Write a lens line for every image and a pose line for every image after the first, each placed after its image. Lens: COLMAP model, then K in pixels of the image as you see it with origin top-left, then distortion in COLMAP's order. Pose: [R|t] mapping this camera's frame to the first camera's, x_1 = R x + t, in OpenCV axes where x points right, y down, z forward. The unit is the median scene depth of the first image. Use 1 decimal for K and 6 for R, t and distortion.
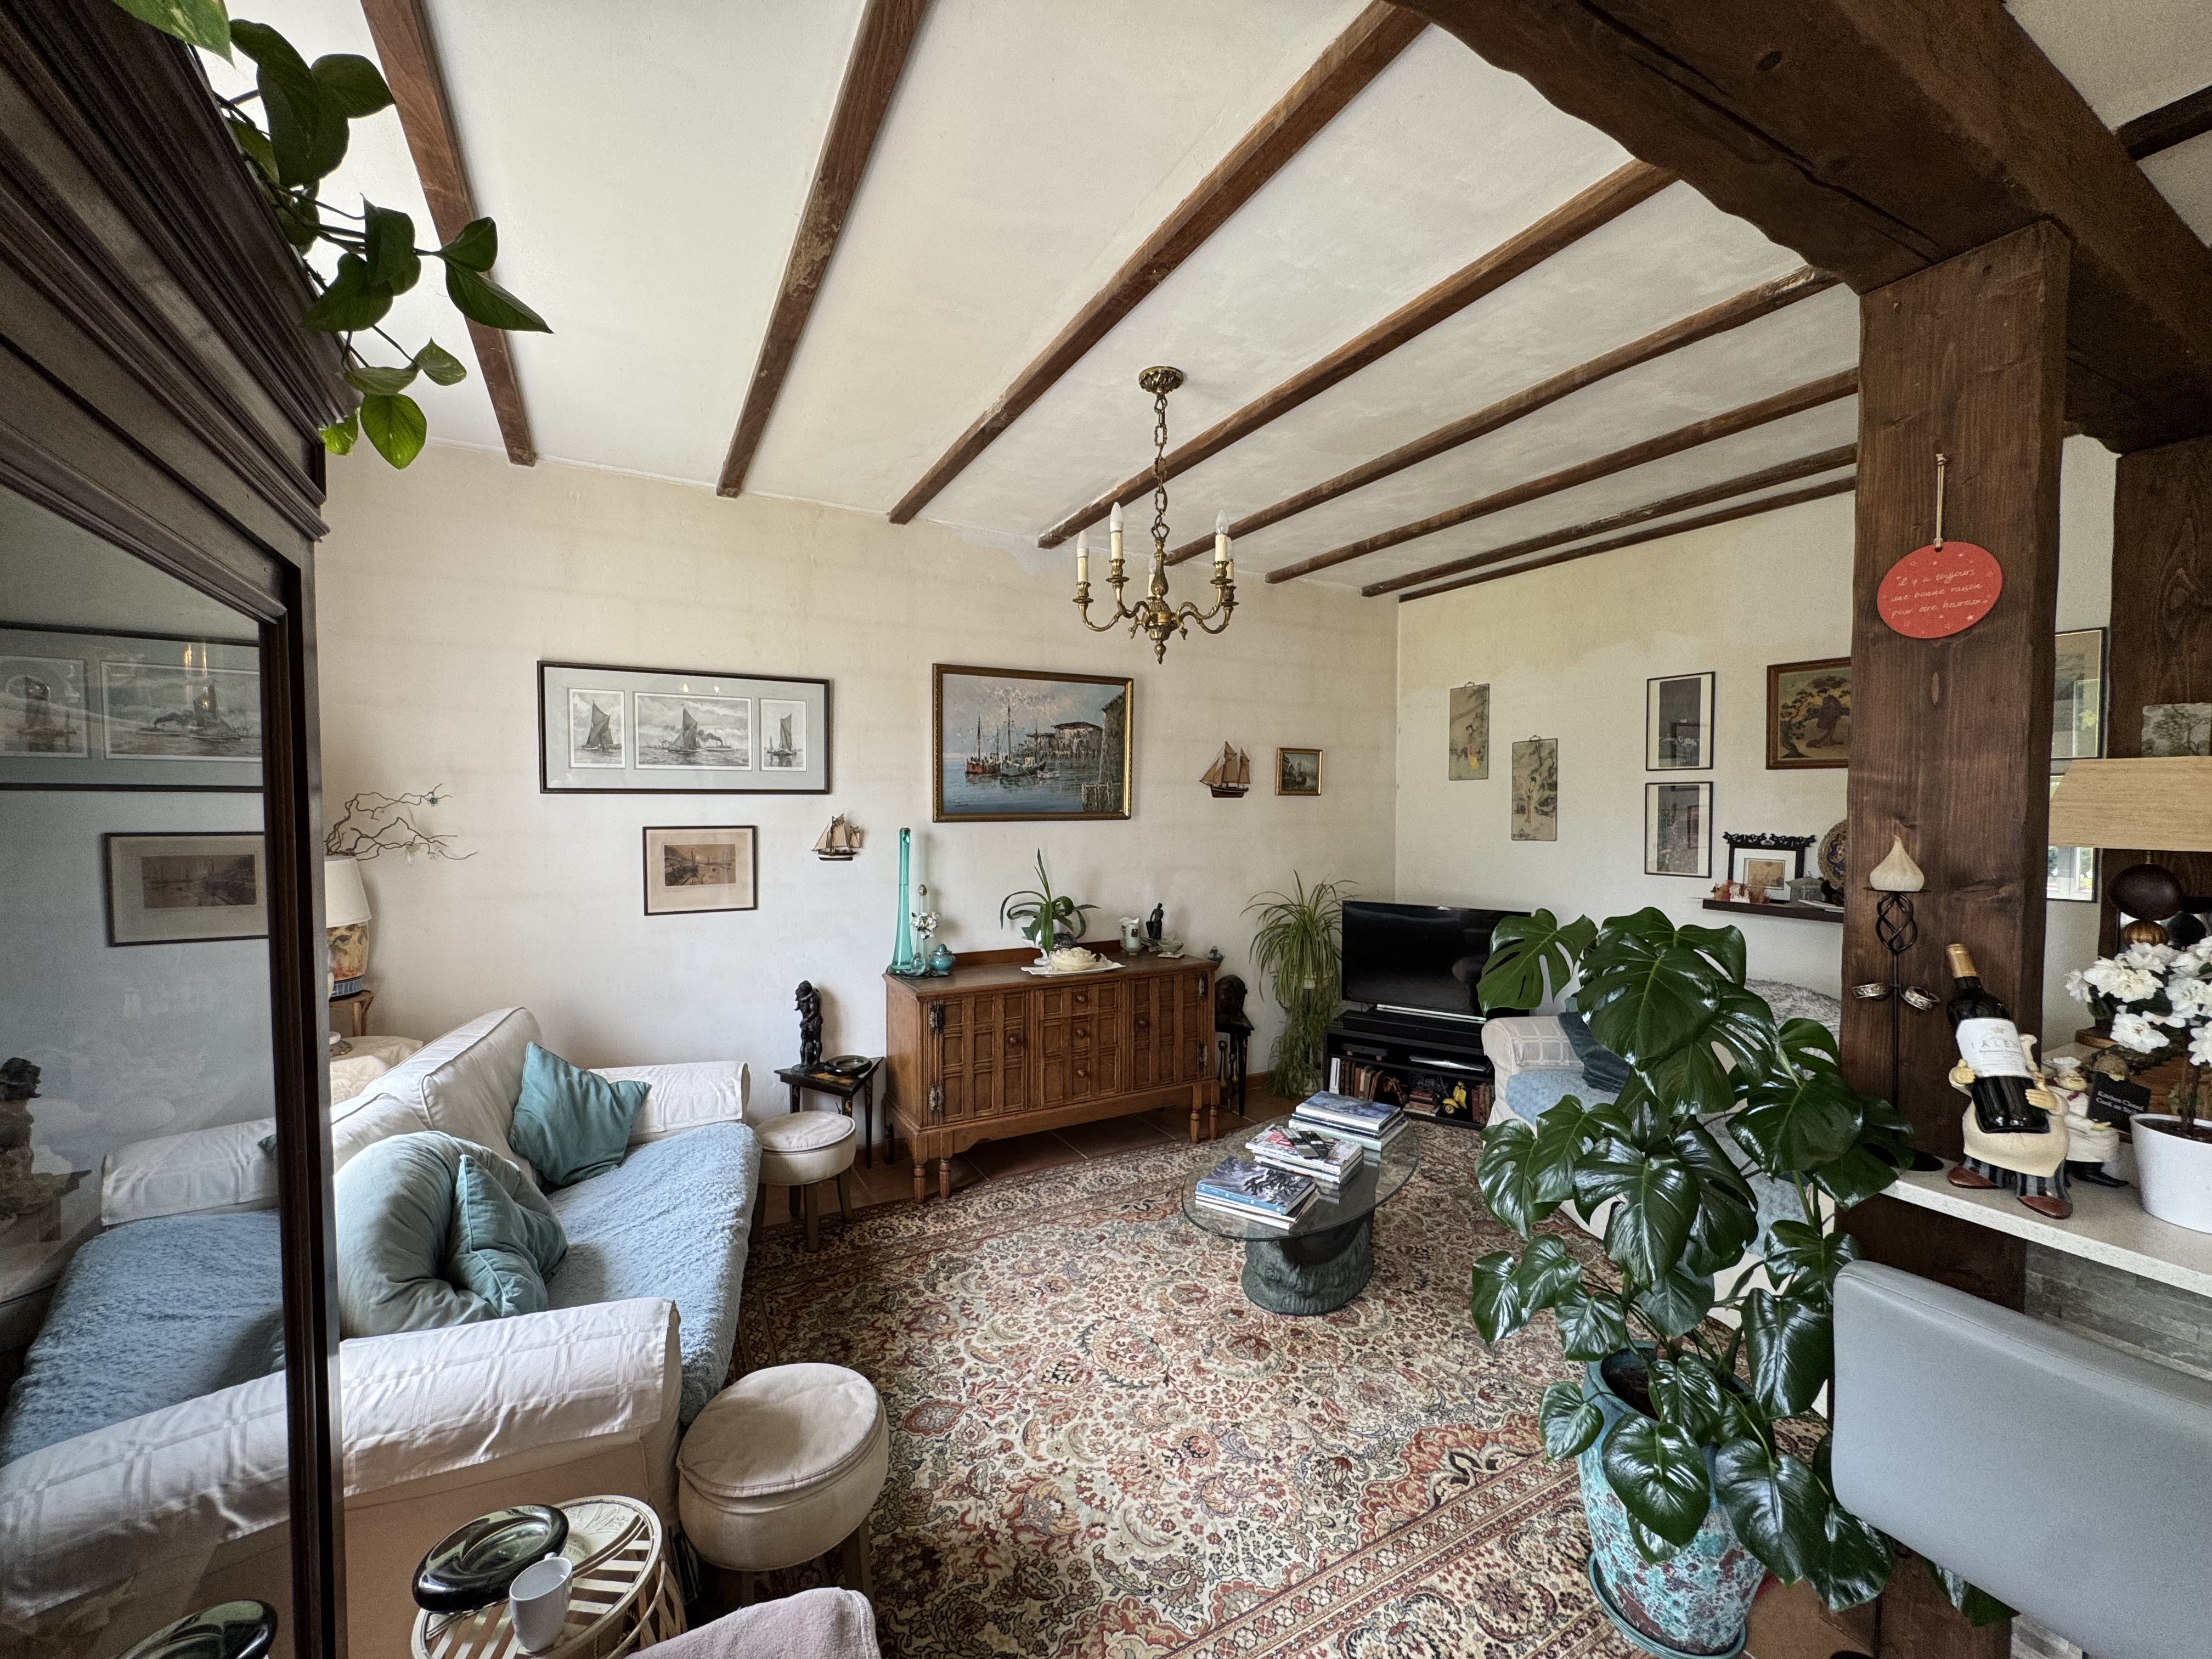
lens RADIAL K [[895.8, 0, 1098.3], [0, 895.8, 829.5], [0, 0, 1]] dist [-0.001588, -0.000147]
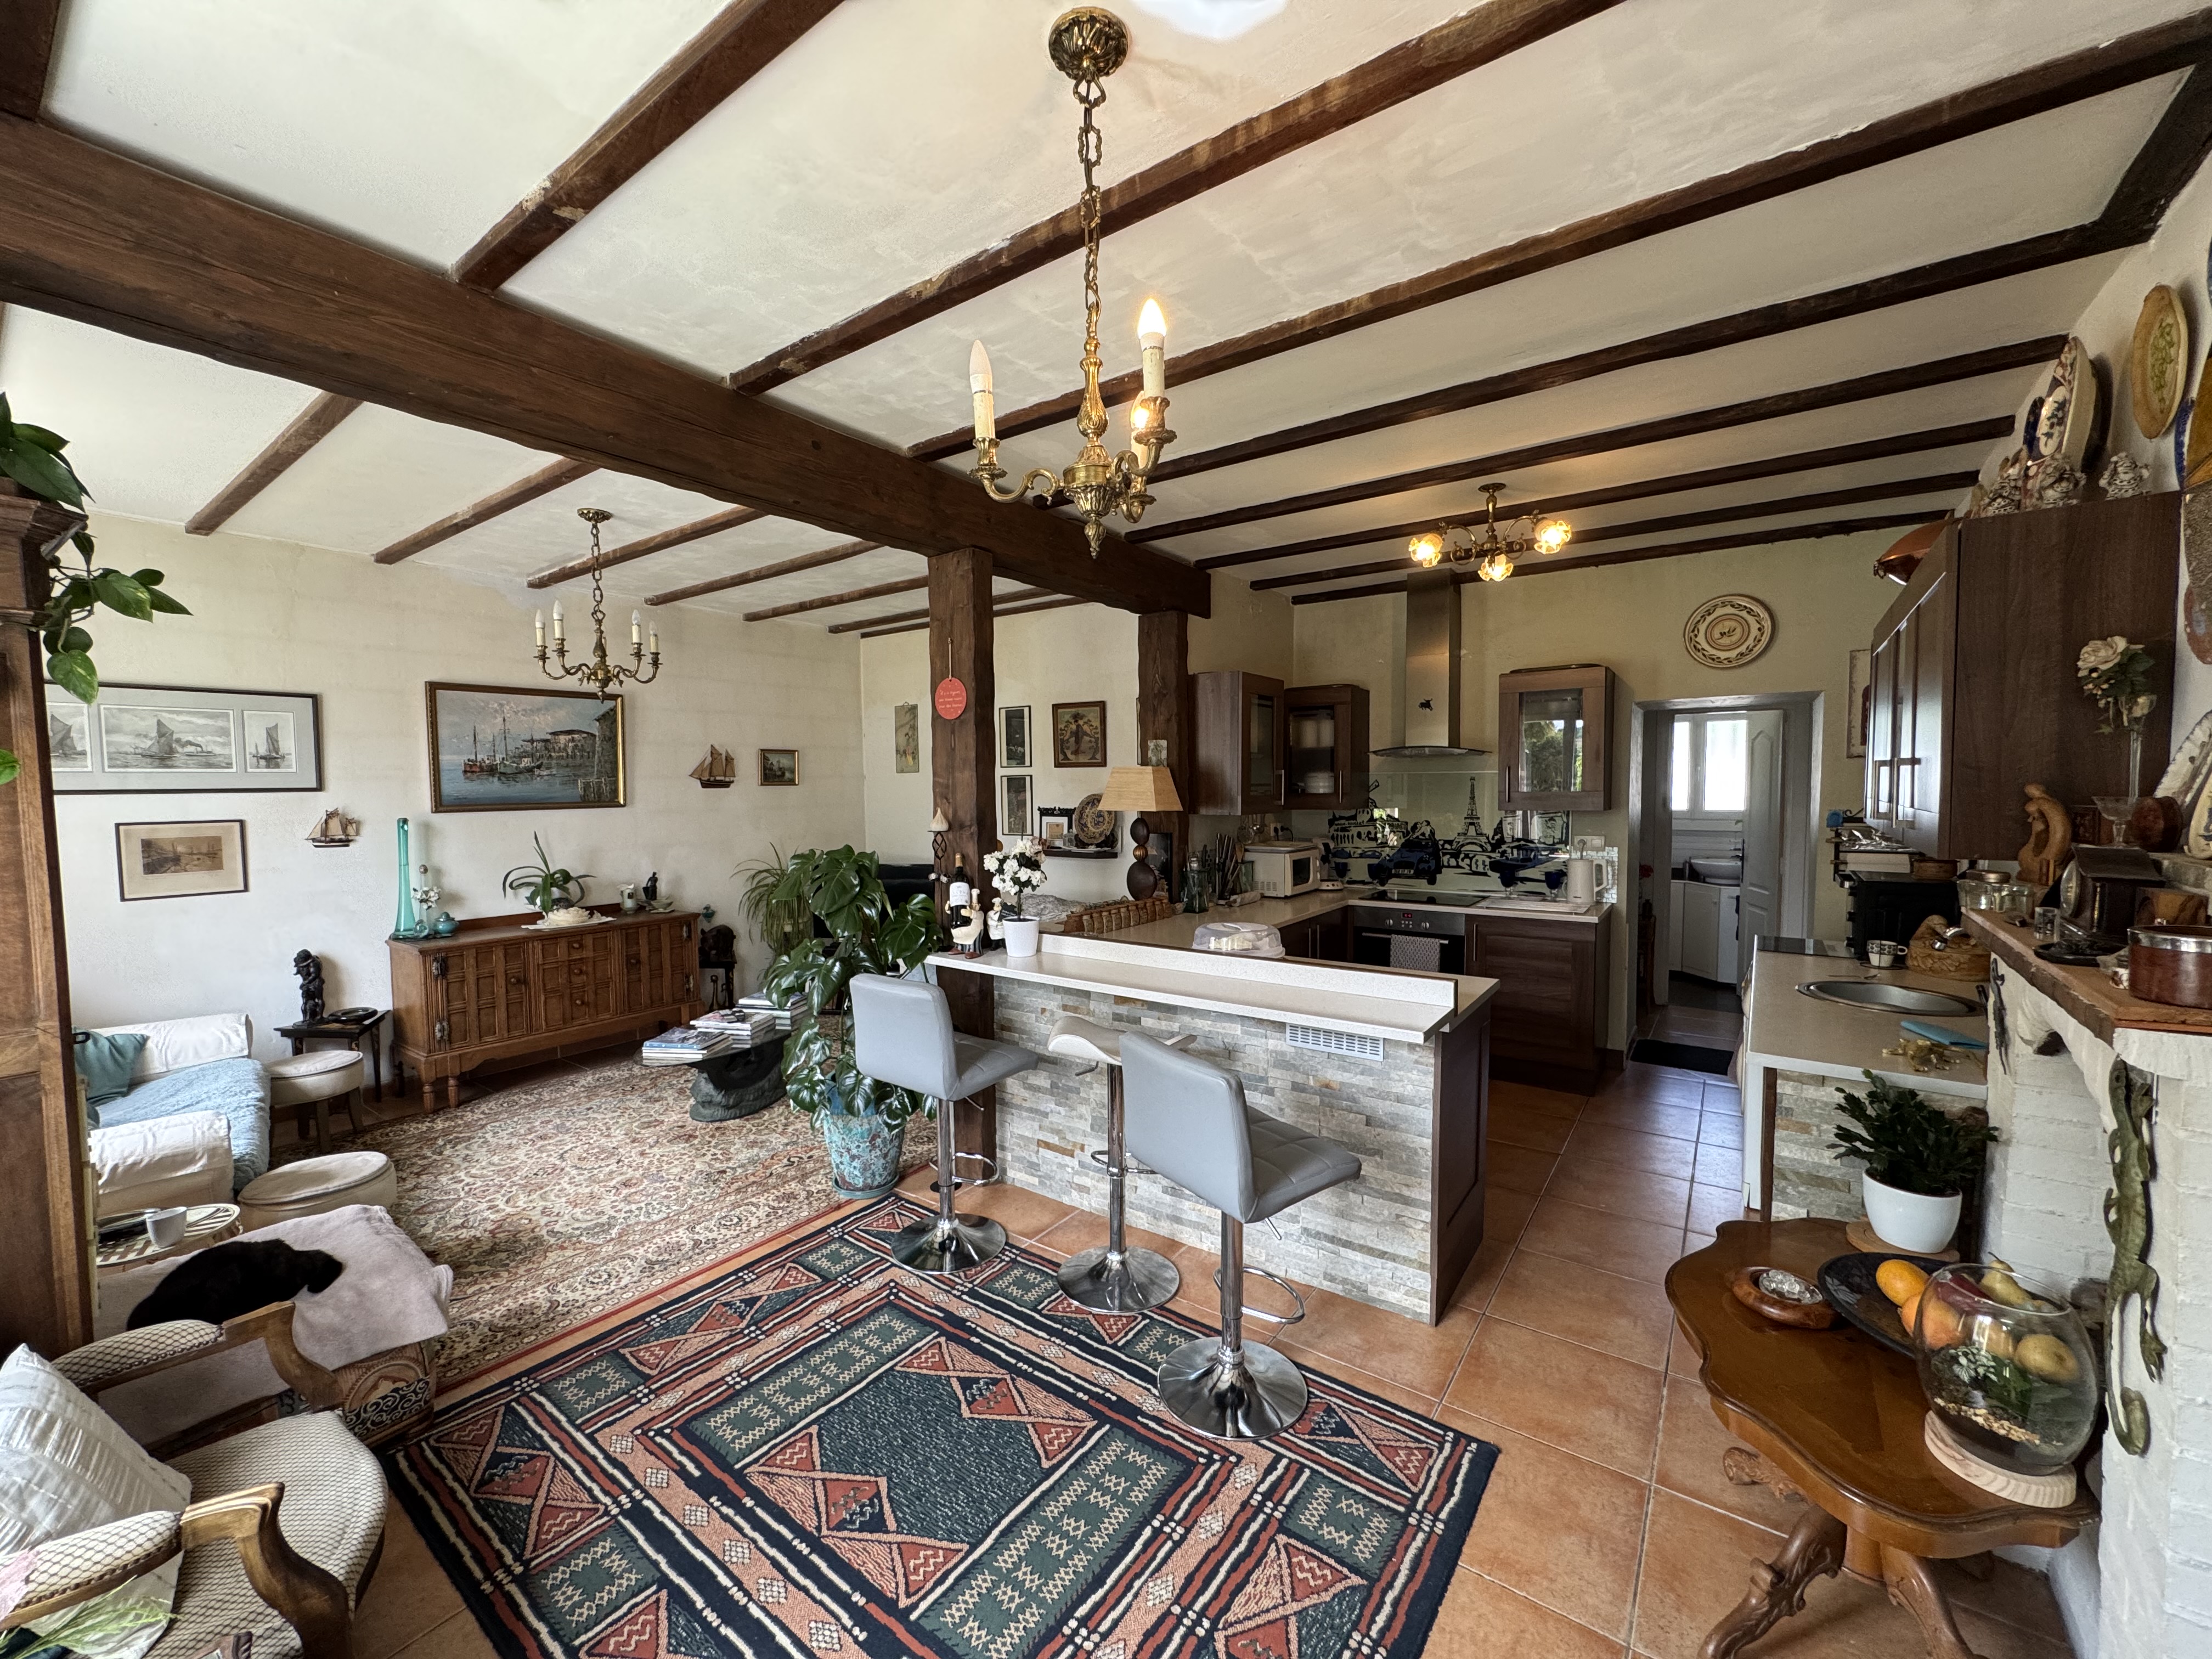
lens RADIAL K [[895.8, 0, 1108.6], [0, 895.8, 831.1], [0, 0, 1]] dist [-0.001588, -0.000147]
pose [[0.903742, -0.034072, 0.426720, 0.137248], [0.025161, 0.999332, 0.026505, 0.008143], [-0.427338, -0.013217, 0.903995, -0.530938]]
